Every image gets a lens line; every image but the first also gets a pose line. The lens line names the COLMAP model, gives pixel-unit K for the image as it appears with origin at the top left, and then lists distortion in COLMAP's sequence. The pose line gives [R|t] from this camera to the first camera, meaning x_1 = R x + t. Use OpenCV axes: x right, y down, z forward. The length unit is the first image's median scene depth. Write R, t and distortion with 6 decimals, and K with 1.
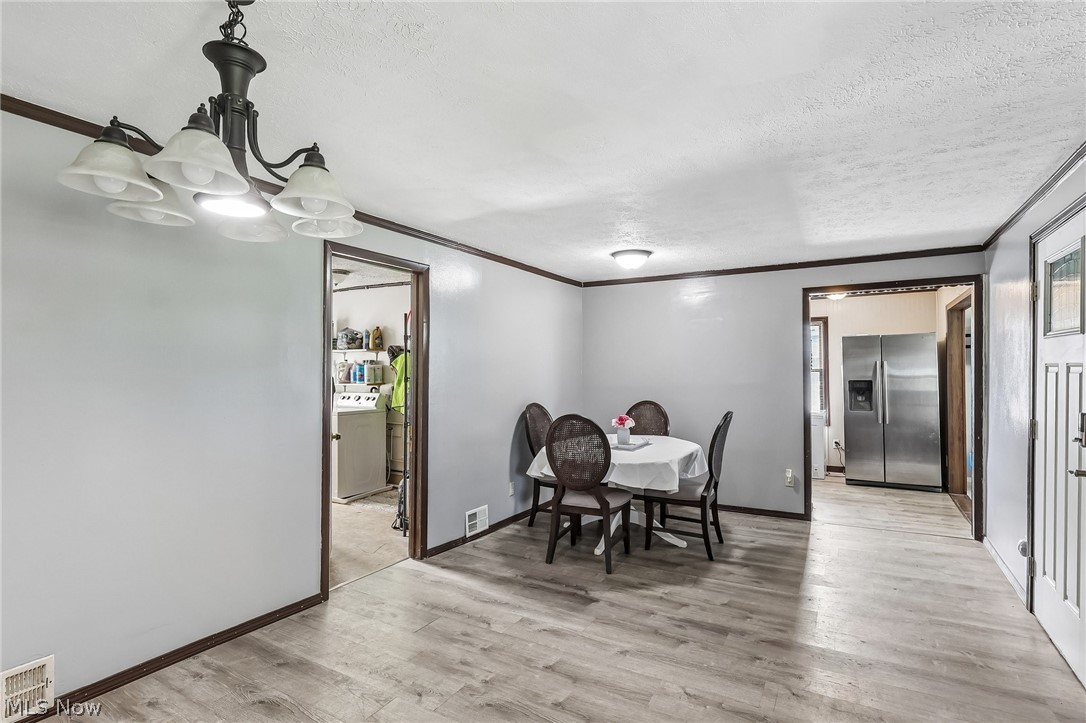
lens RADIAL K [[522.7, 0, 572.6], [0, 522.7, 372.6], [0, 0, 1]] dist [-0.009372, 0.000761]
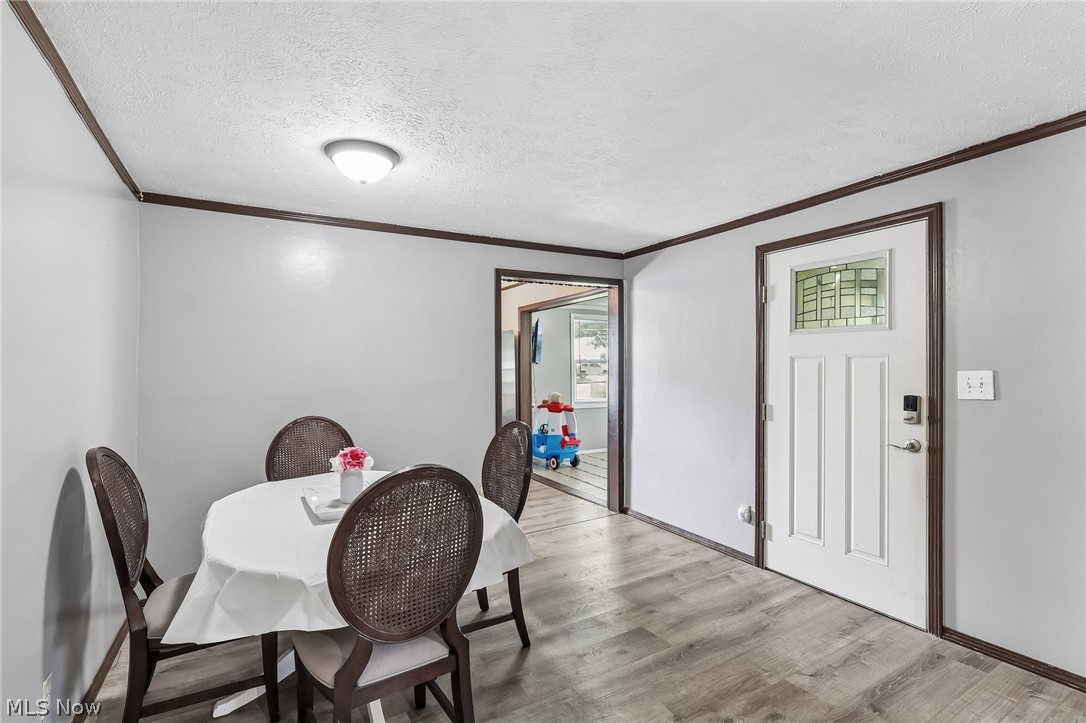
lens RADIAL K [[495.8, 0, 528.6], [0, 495.8, 364.3], [0, 0, 1]] dist [-0.001034, 0.000051]
pose [[0.544444, -0.002841, 0.838792, -0.250479], [0.010746, 0.999936, -0.003588, -0.000657], [-0.838728, 0.010967, 0.544440, 0.608839]]
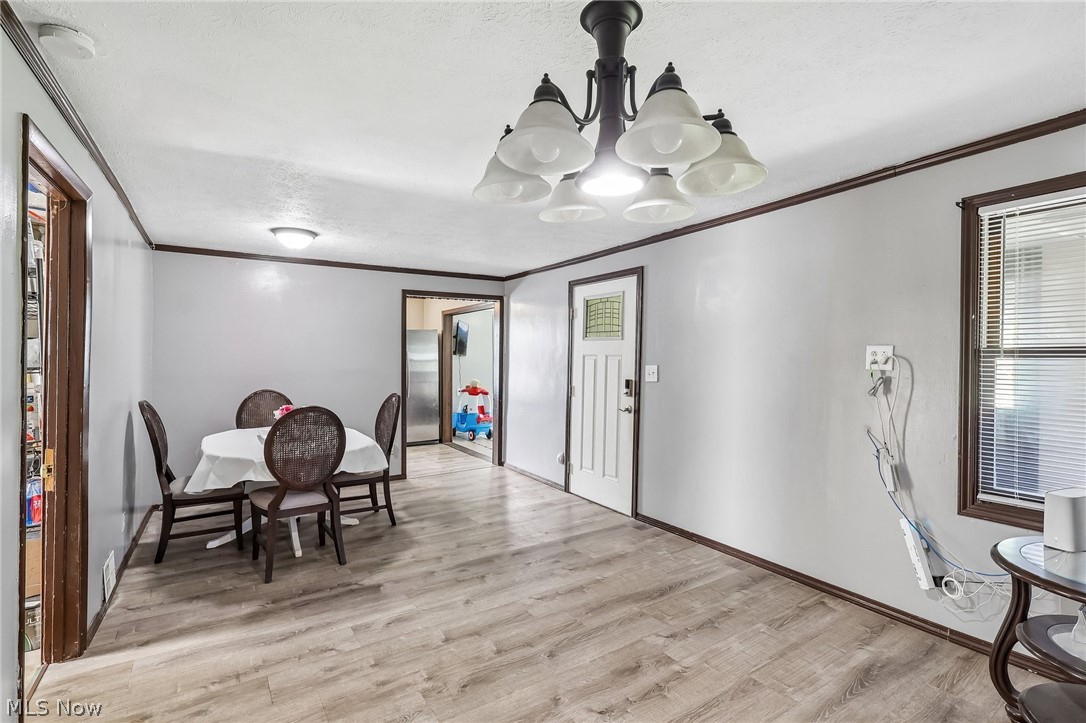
lens RADIAL K [[486.2, 0, 522.0], [0, 486.2, 365.6], [0, 0, 1]] dist [-0.000222, -0.000151]
pose [[0.508277, -0.014683, 0.861069, -0.467832], [-0.001732, 0.999835, 0.018071, -0.006185], [-0.861192, -0.010677, 0.508168, 0.214055]]
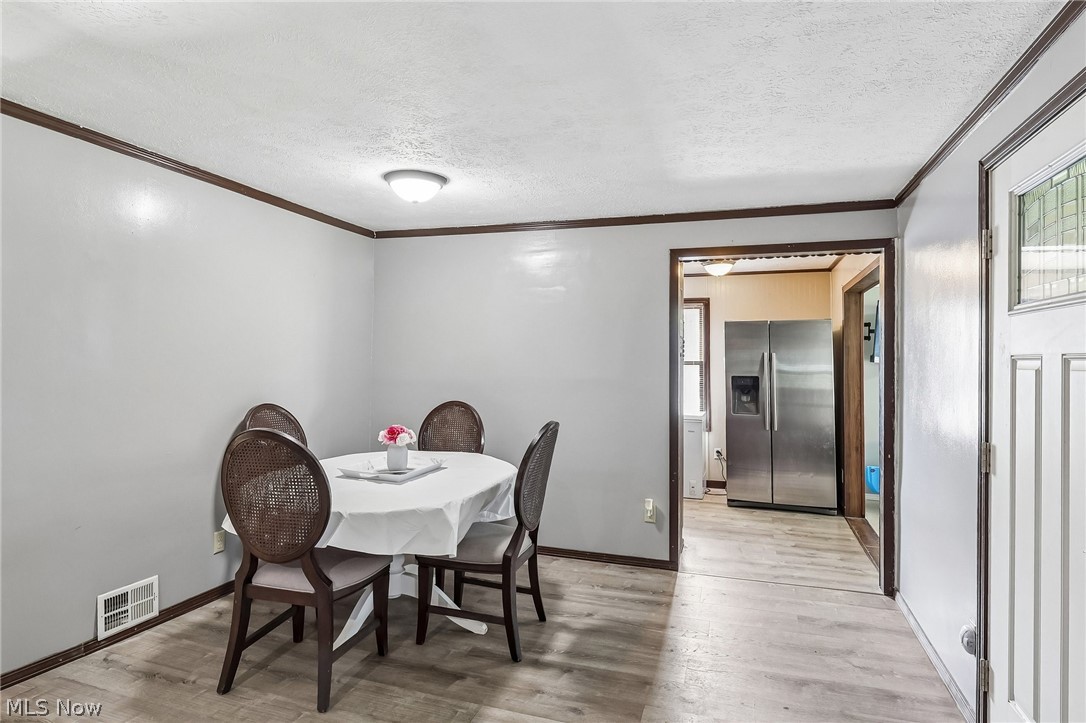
lens RADIAL K [[568.5, 0, 554.9], [0, 568.5, 345.2], [0, 0, 1]] dist [-0.001422, -0.001277]
pose [[0.984861, 0.025023, 0.171530, 0.174368], [-0.019649, 0.999264, -0.032955, 0.002670], [-0.172228, 0.029086, 0.984628, 0.291089]]
